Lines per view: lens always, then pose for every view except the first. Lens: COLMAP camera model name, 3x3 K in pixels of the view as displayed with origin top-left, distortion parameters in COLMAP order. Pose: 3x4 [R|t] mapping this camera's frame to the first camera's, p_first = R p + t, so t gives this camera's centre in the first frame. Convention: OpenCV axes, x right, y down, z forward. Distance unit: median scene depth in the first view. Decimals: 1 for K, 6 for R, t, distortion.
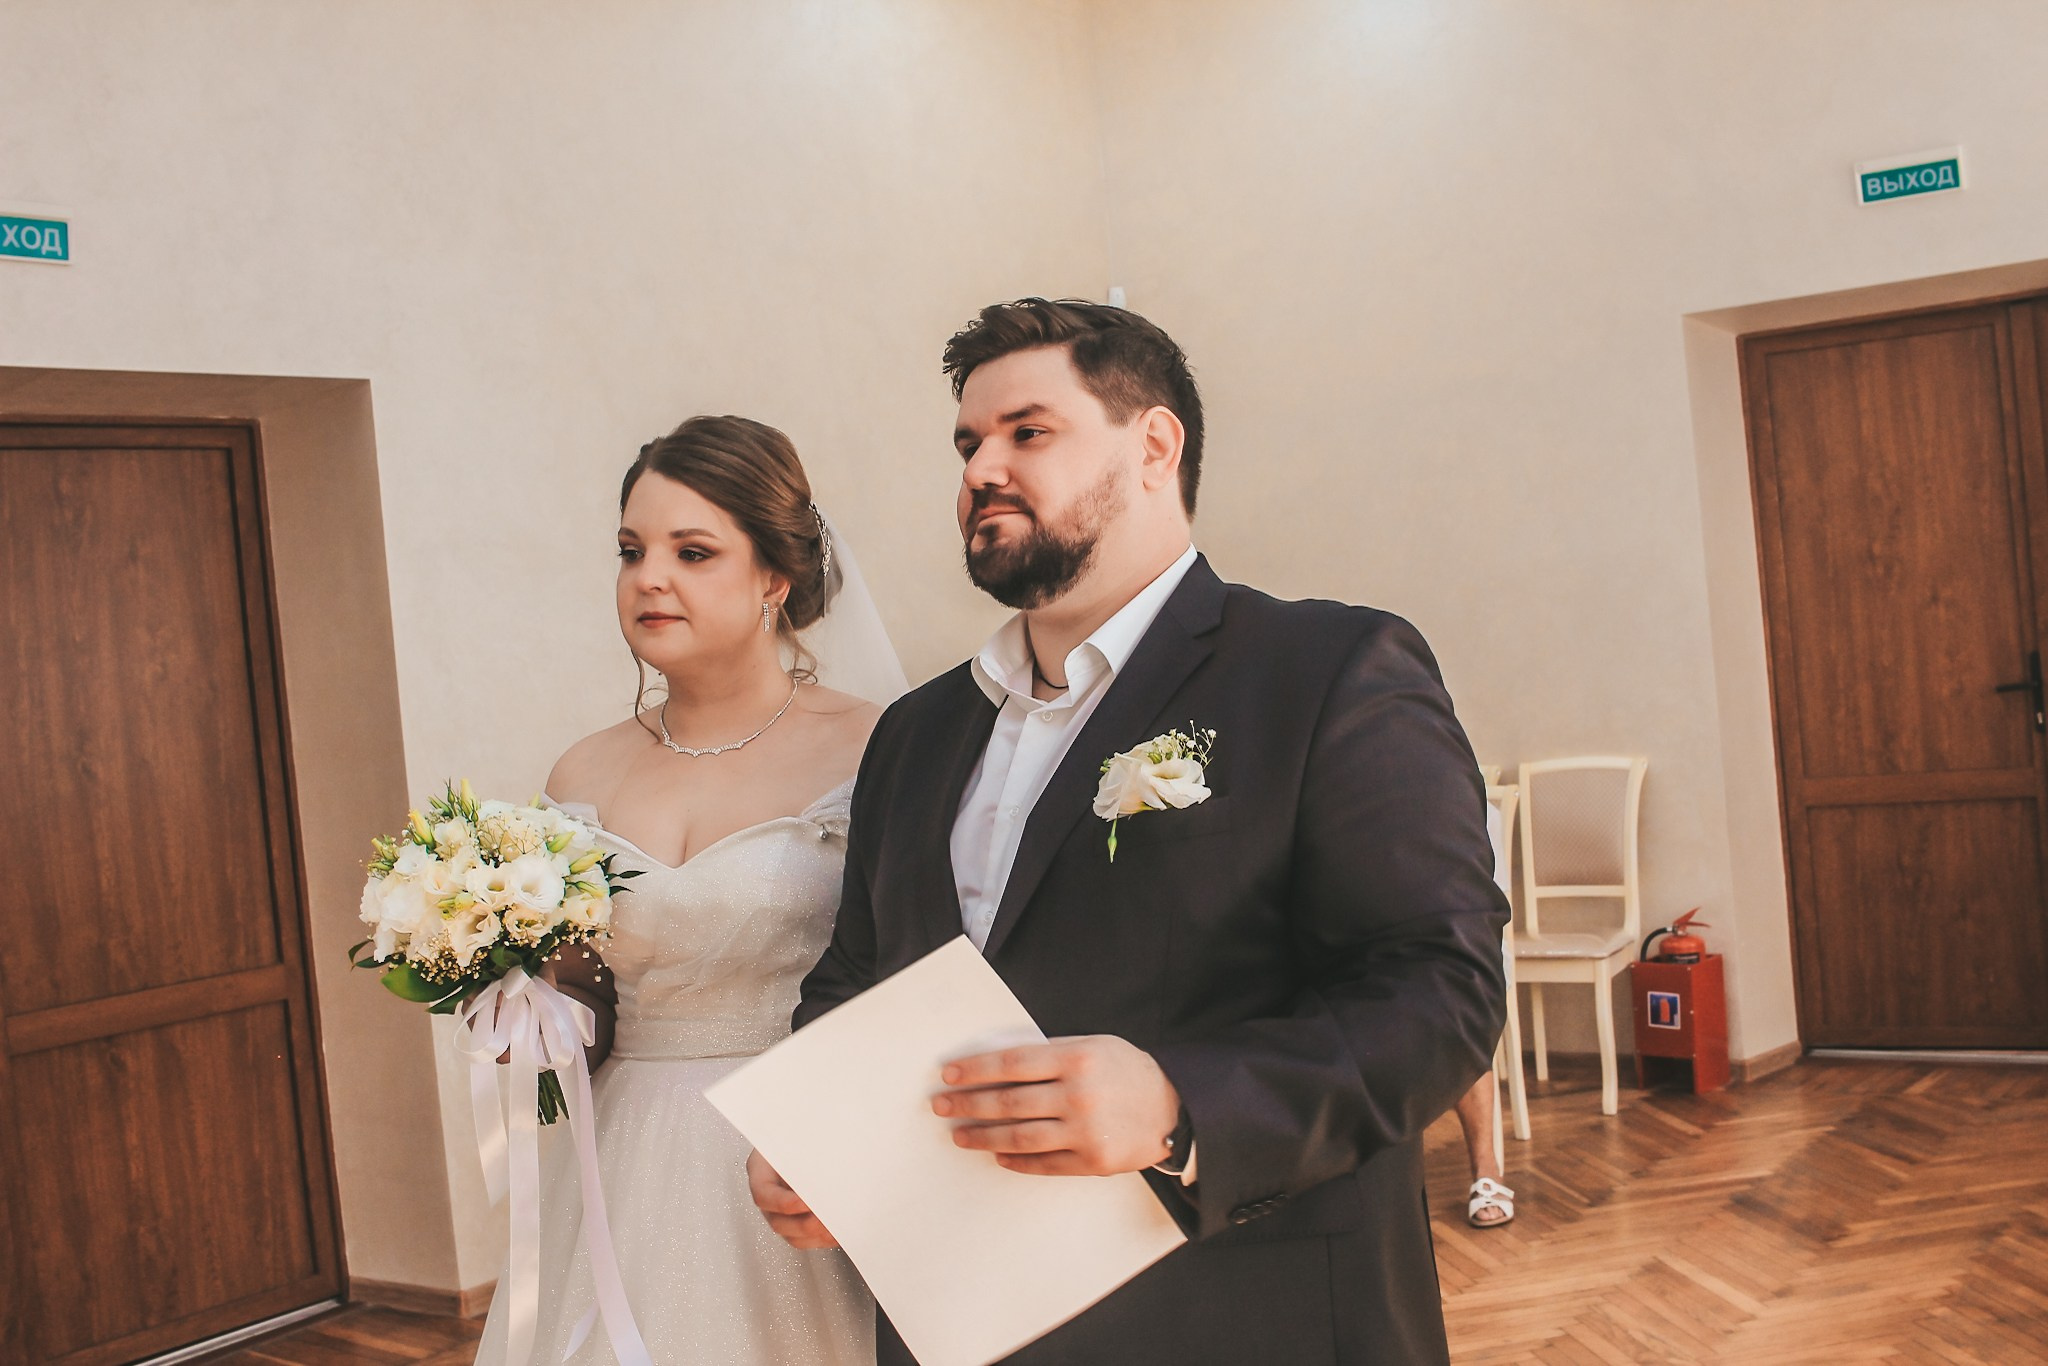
lens RADIAL K [[2328.6, 0, 1022.5], [0, 2328.6, 683.4], [0, 0, 1]] dist [-0.109169, 0.117853]
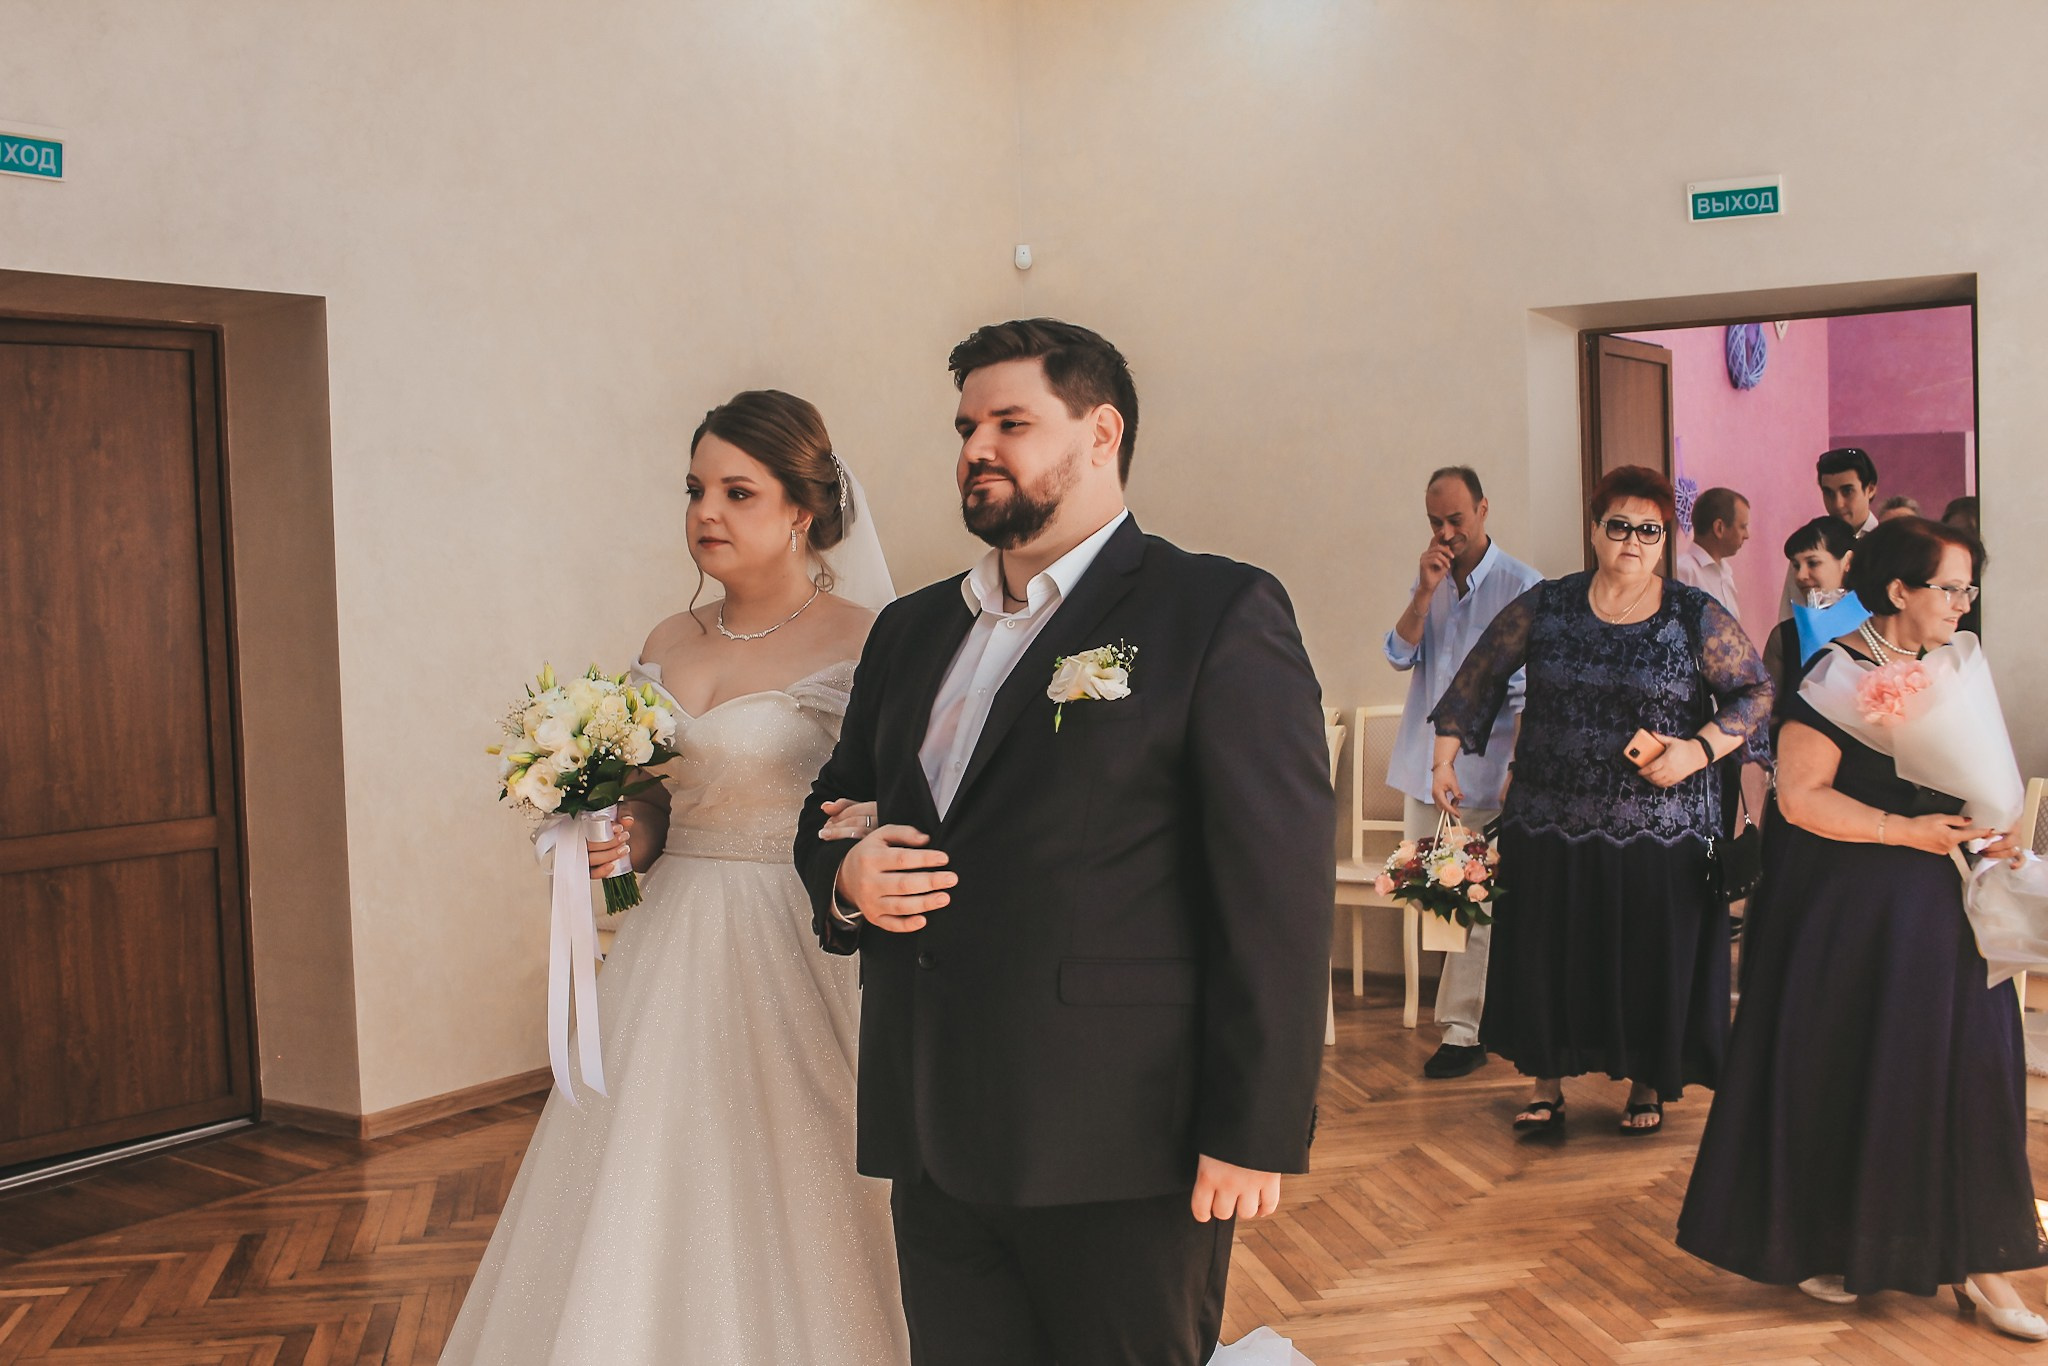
lens RADIAL K [[2328.6, 0, 1022.5], [0, 2328.6, 683.4], [0, 0, 1]] dist [-0.109169, 0.117853]
pose [[0.997652, 0.062326, 0.028404, 0.031798], [-0.063228, 0.997484, 0.032070, -0.002625], [-0.026333, -0.033791, 0.999082, -0.121319]]
